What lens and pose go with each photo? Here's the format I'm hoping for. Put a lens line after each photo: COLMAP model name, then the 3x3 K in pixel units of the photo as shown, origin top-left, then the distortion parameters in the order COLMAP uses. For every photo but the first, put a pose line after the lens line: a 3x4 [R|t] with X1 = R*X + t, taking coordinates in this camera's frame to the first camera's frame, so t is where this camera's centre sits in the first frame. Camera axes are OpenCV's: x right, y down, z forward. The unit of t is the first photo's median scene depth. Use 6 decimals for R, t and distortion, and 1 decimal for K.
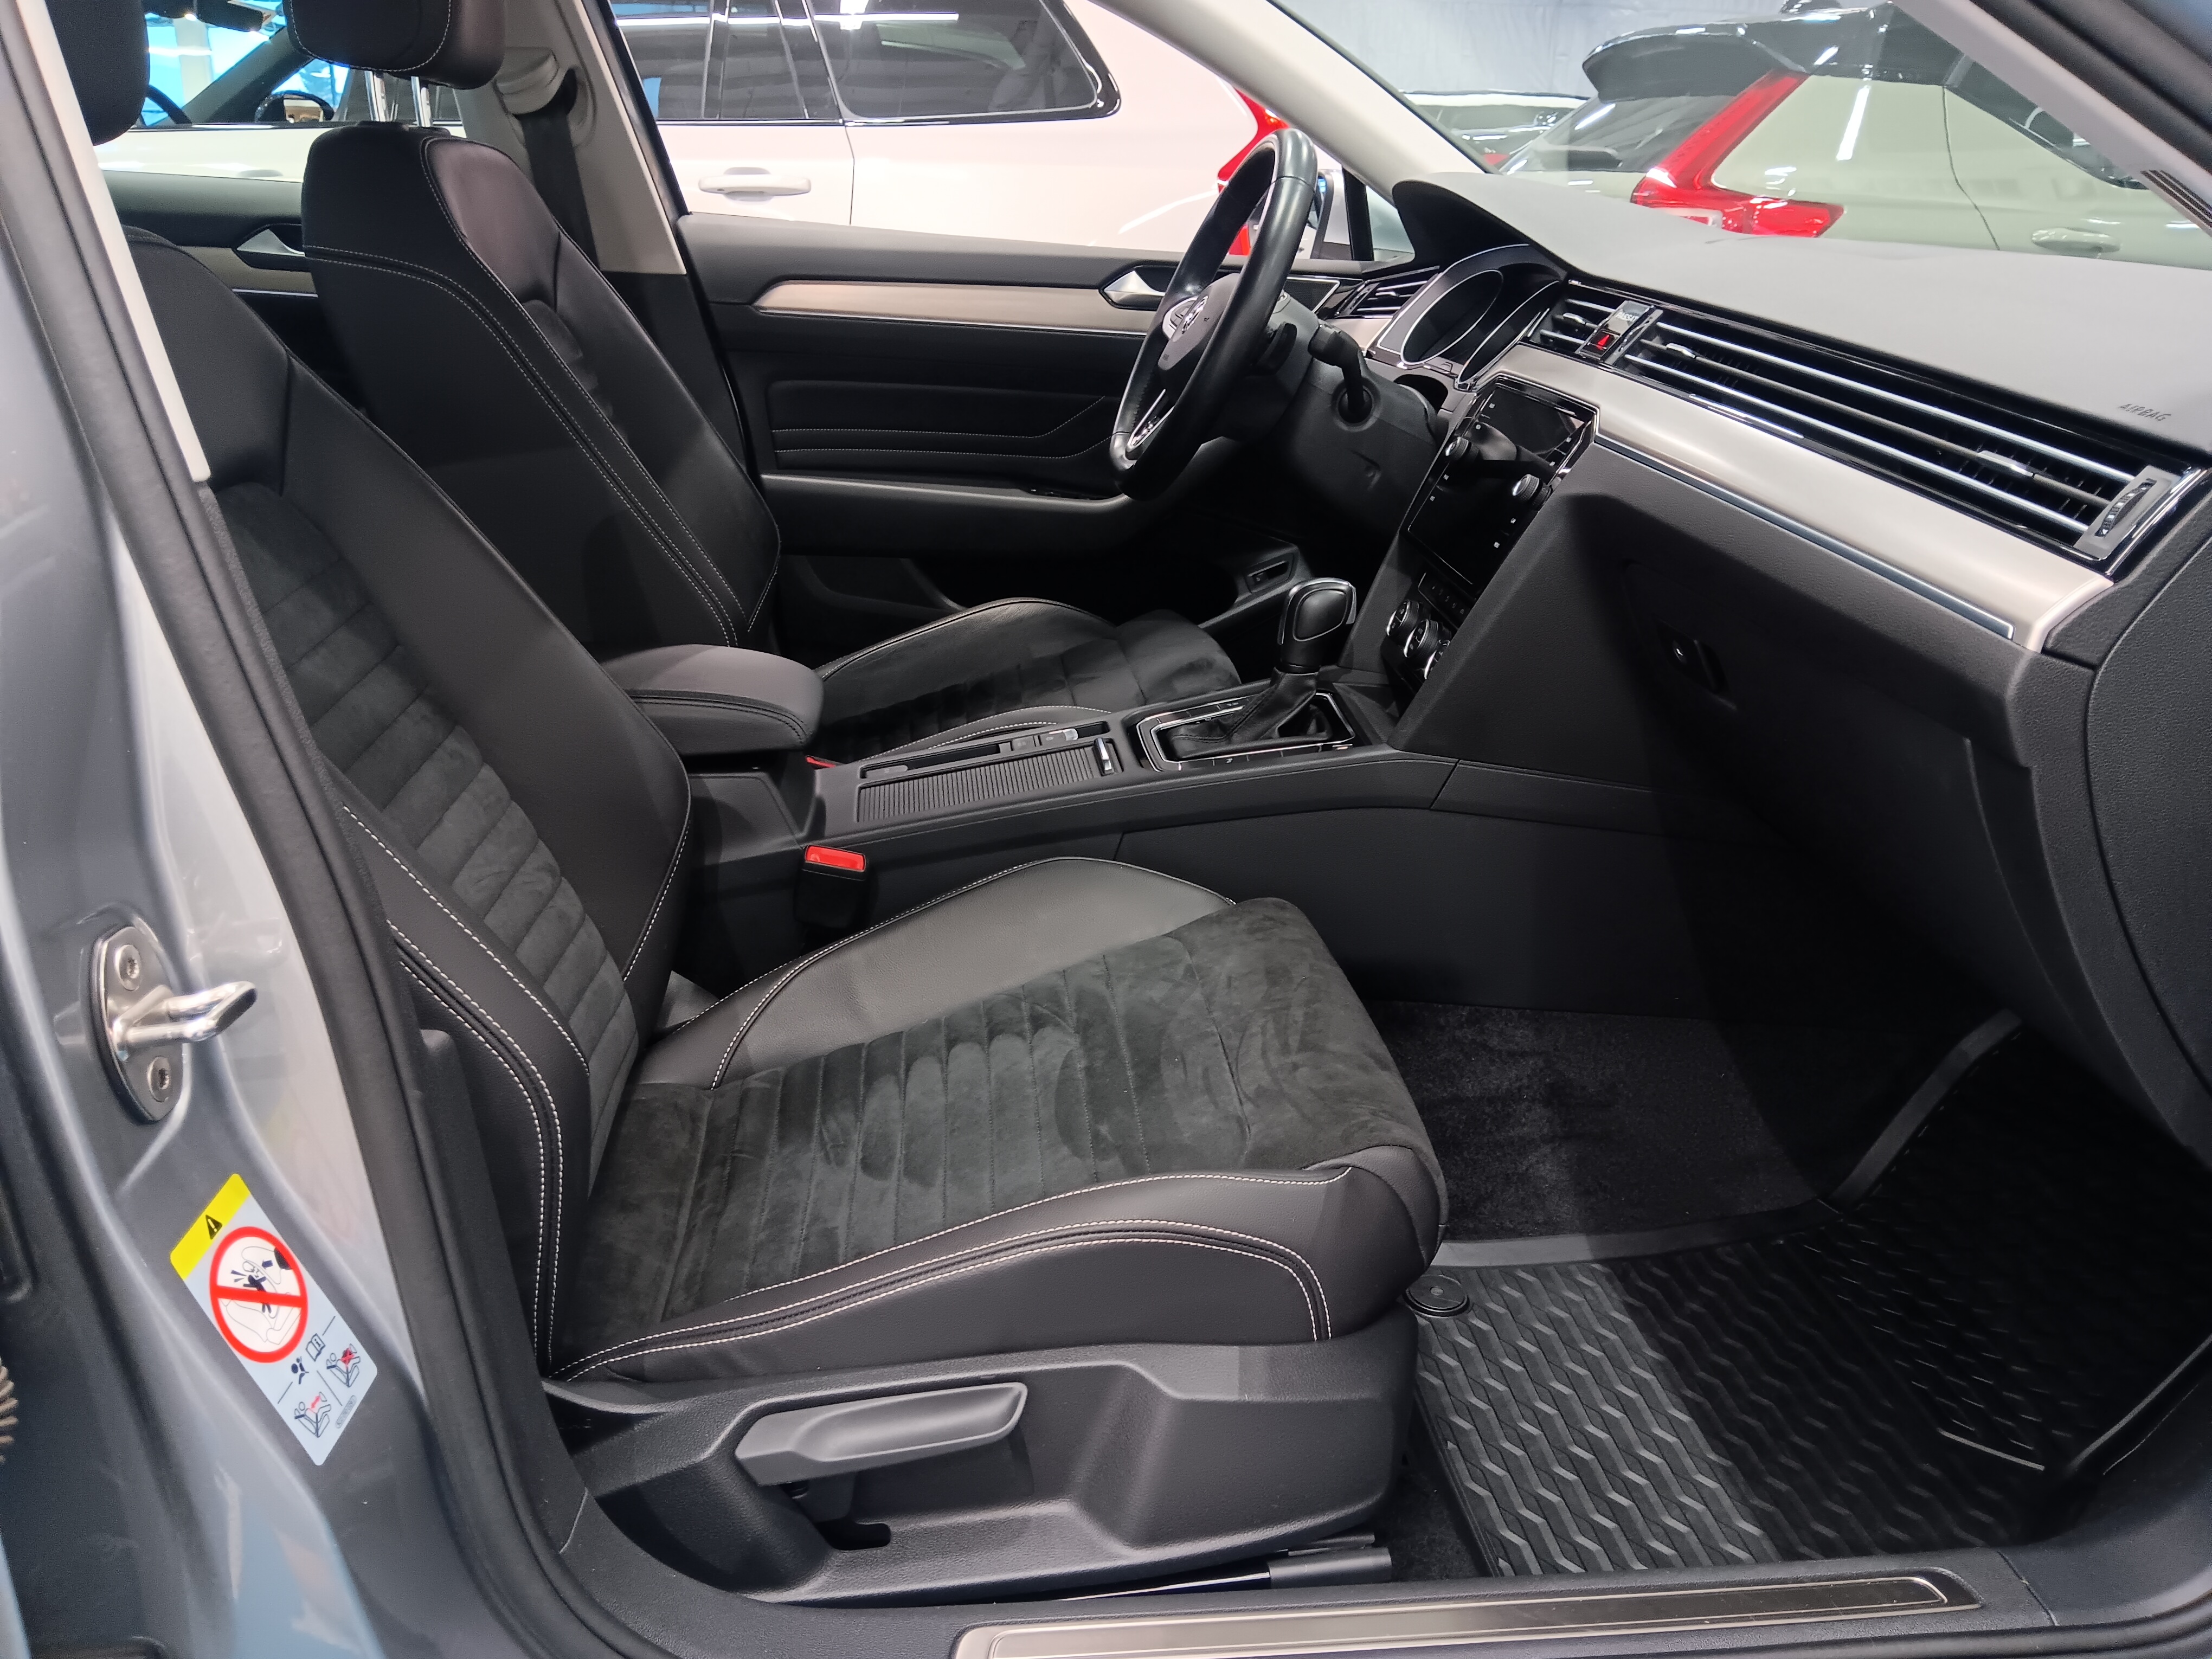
lens RADIAL K [[1733.6, 0, 1106.0], [0, 1733.6, 829.5], [0, 0, 1]] dist [0.077336, -0.001867]
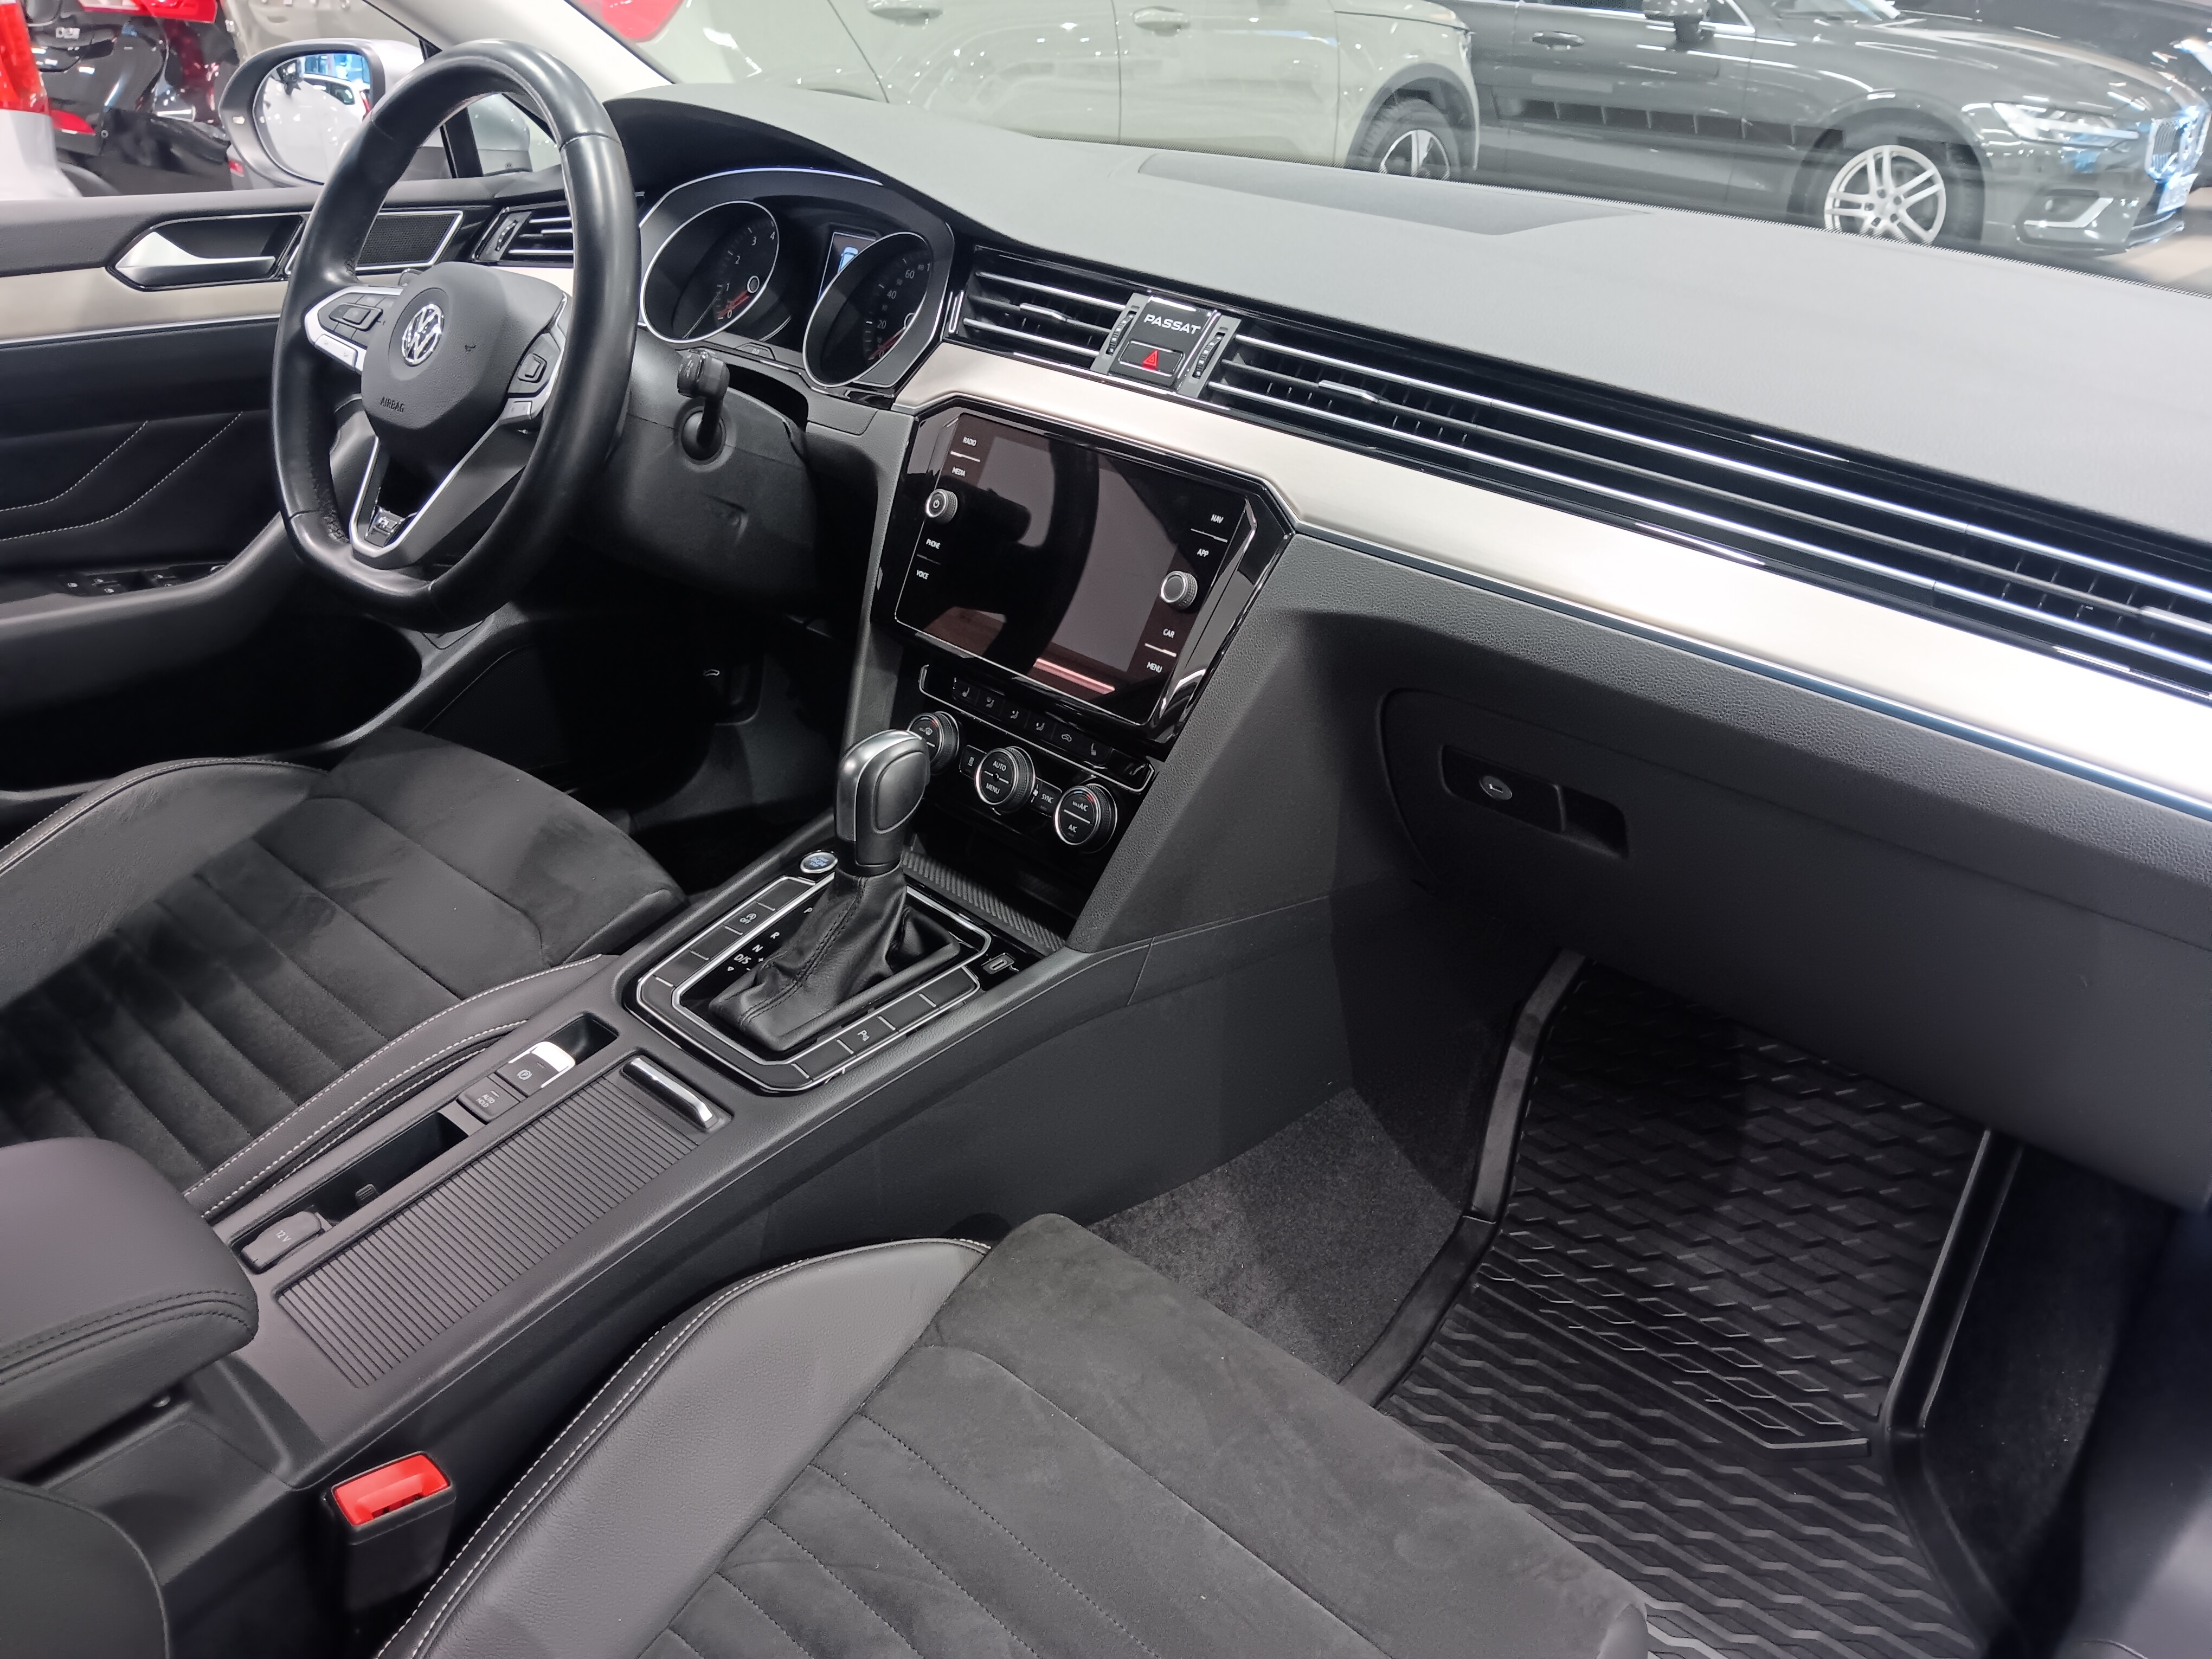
lens RADIAL K [[1694.7, 0, 1109.8], [0, 1694.7, 831.1], [0, 0, 1]] dist [0.087936, -0.166605]
pose [[0.753842, -0.312287, 0.578100, -0.215930], [0.226449, 0.949411, 0.217578, -0.236371], [-0.616801, -0.033109, 0.786423, 0.396699]]
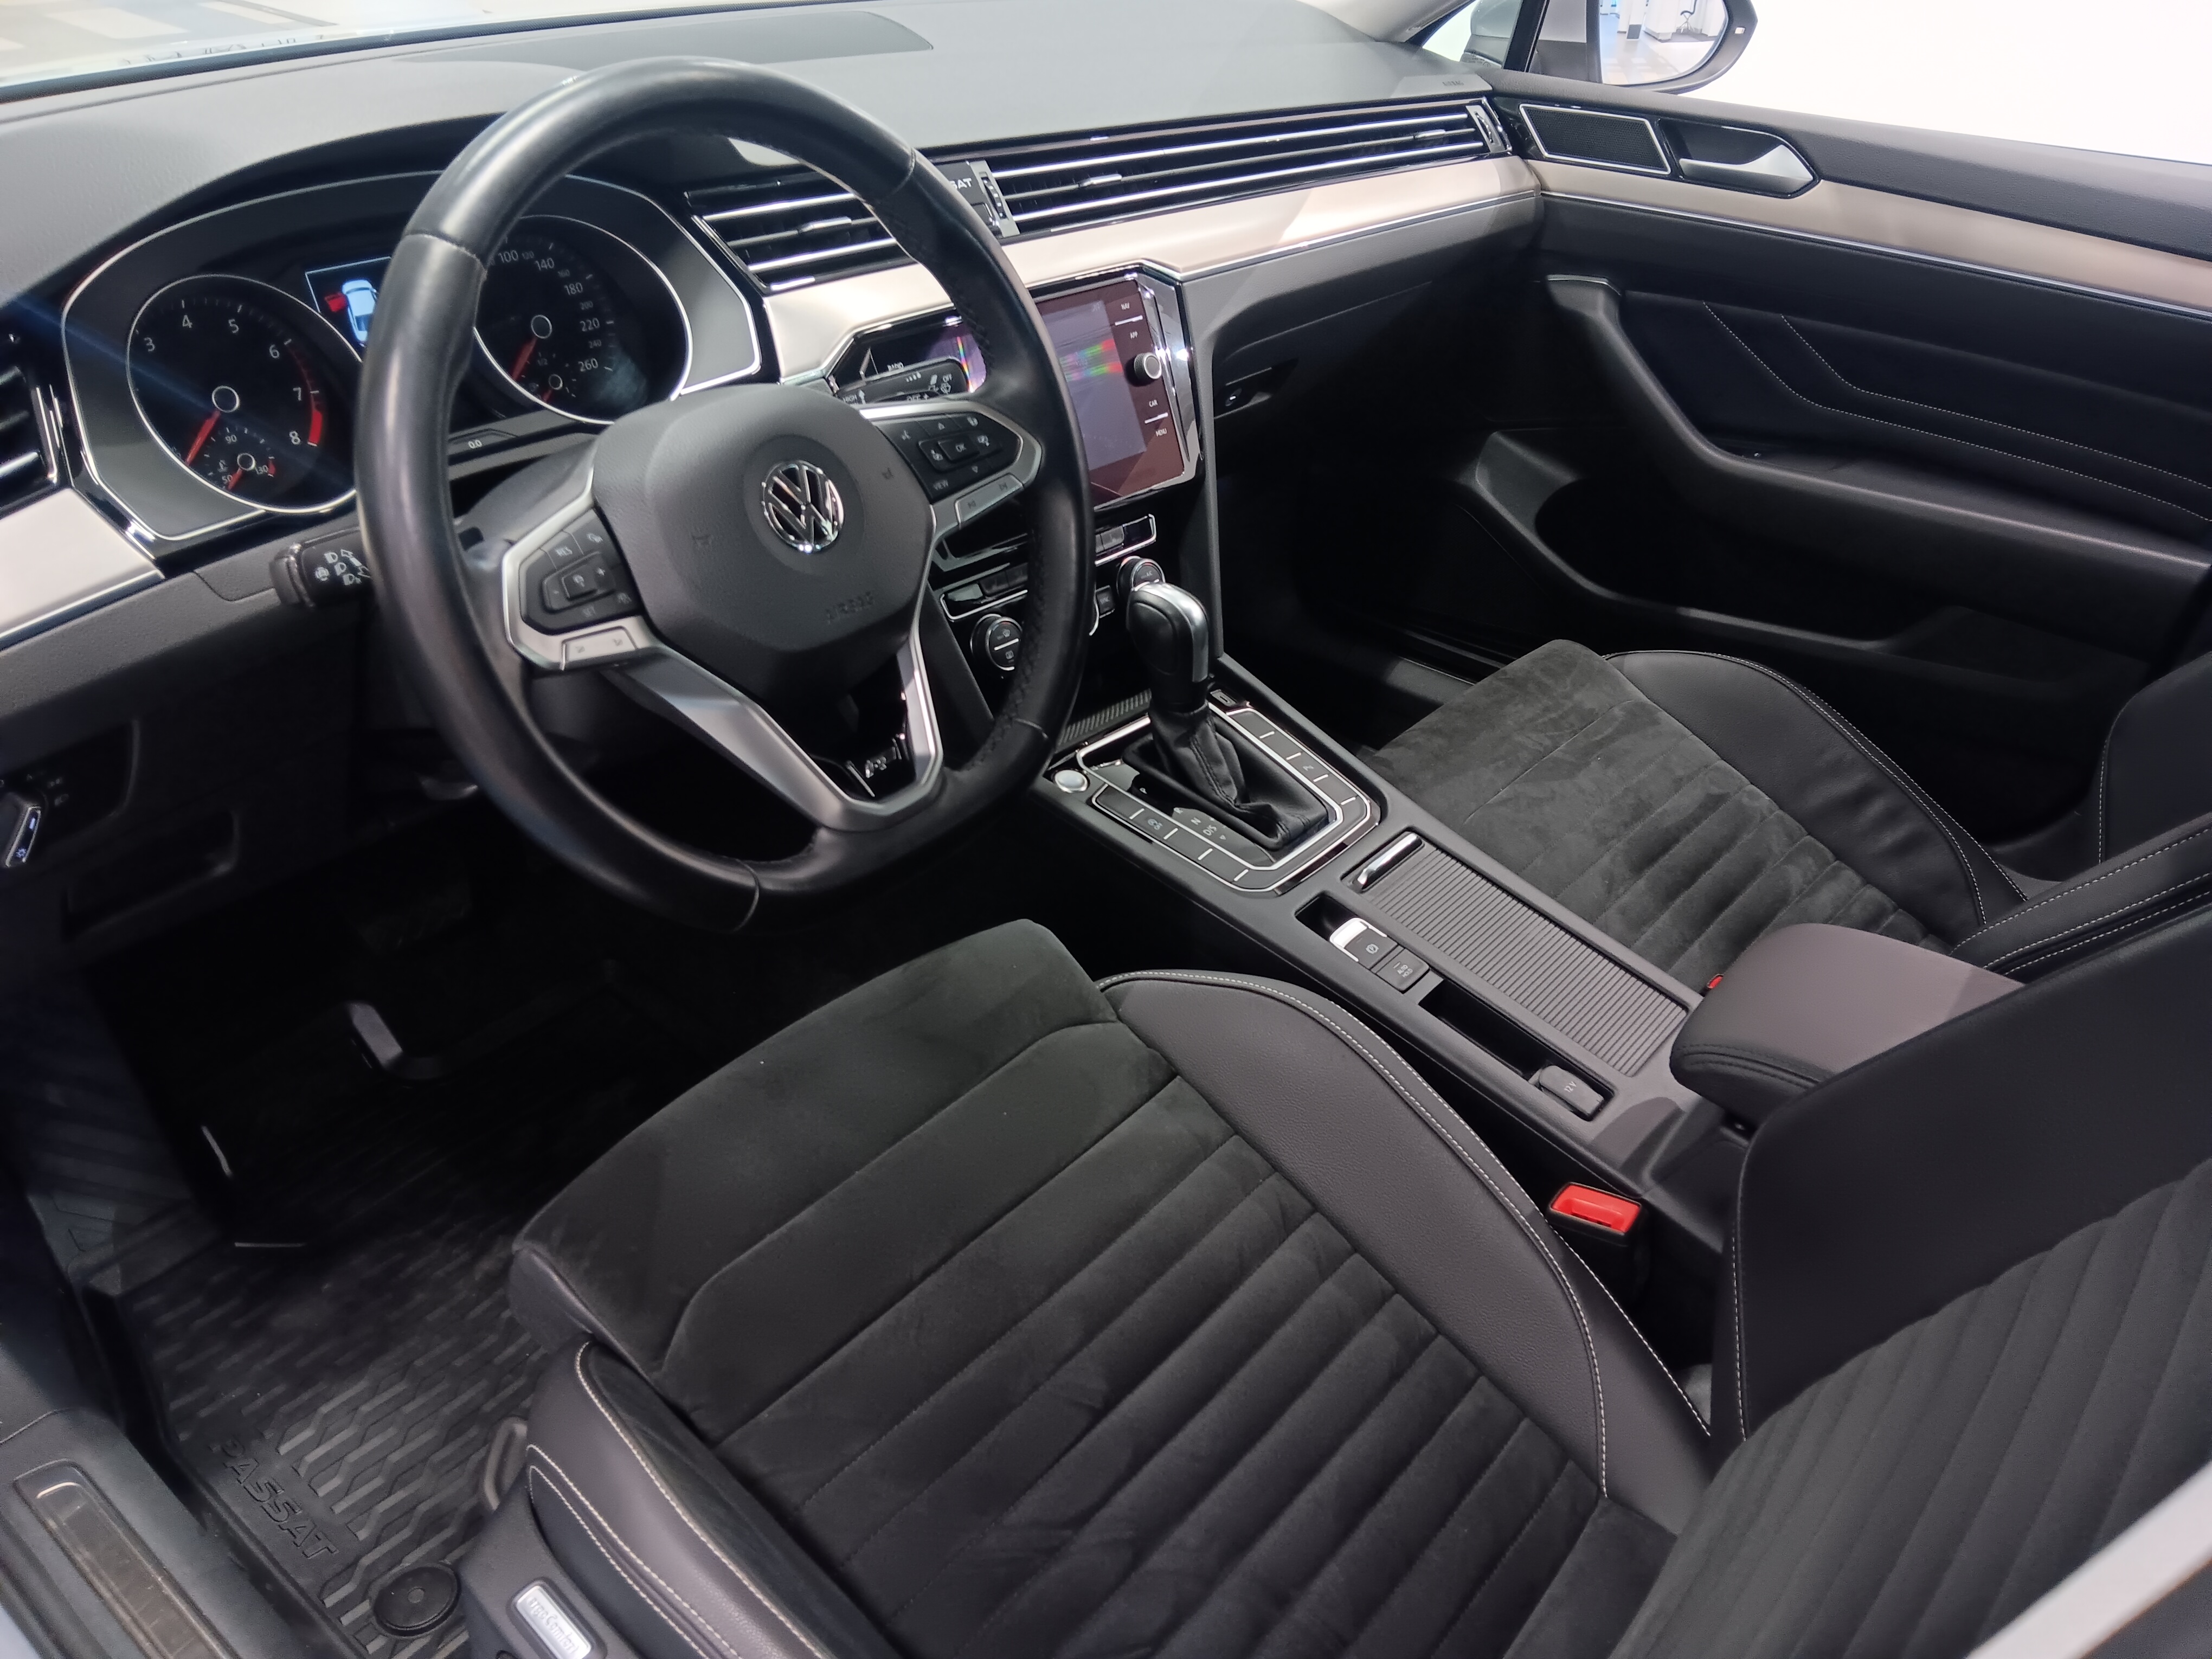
lens RADIAL K [[1694.7, 0, 1109.8], [0, 1694.7, 831.1], [0, 0, 1]] dist [0.087936, -0.166605]
pose [[-0.697783, -0.445600, 0.560839, -0.349310], [0.178967, 0.649673, 0.738848, -0.666923], [-0.693592, 0.615927, -0.373583, 1.408020]]
